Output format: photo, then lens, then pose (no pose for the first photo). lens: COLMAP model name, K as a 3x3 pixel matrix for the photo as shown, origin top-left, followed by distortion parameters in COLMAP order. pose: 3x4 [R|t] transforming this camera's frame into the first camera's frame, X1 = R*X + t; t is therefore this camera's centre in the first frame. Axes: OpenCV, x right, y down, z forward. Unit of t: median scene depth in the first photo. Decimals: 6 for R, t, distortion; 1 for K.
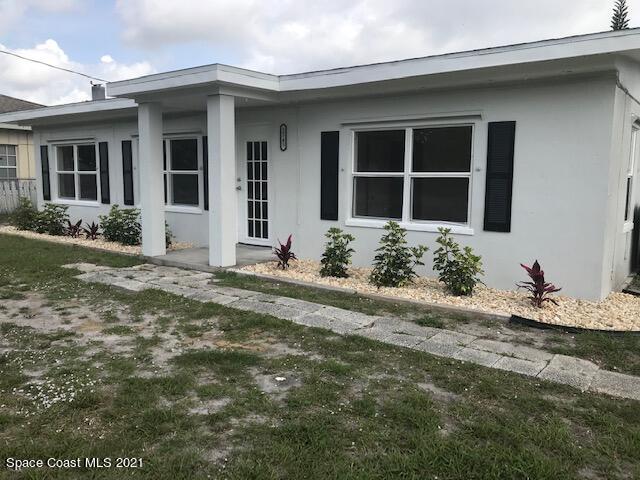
lens RADIAL K [[526.2, 0, 319.9], [0, 526.2, 238.6], [0, 0, 1]] dist [0.058614, -0.046846]
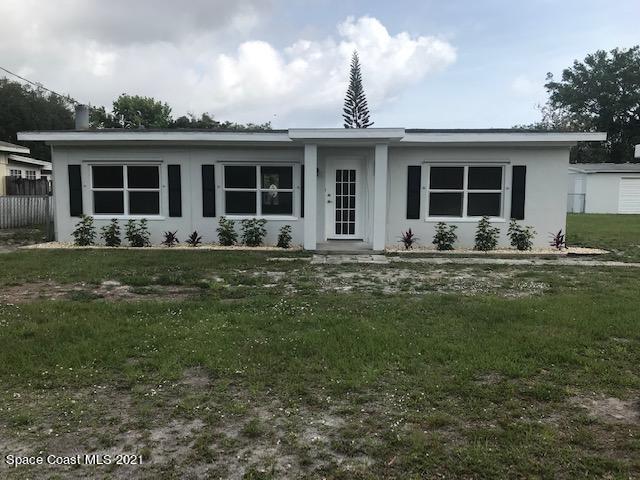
lens RADIAL K [[526.2, 0, 320.9], [0, 526.2, 240.6], [0, 0, 1]] dist [0.058614, -0.046846]
pose [[0.837165, -0.059852, 0.543666, -1.114353], [0.069391, 0.997585, 0.002973, 0.007505], [-0.542531, 0.035237, 0.839296, -0.225189]]
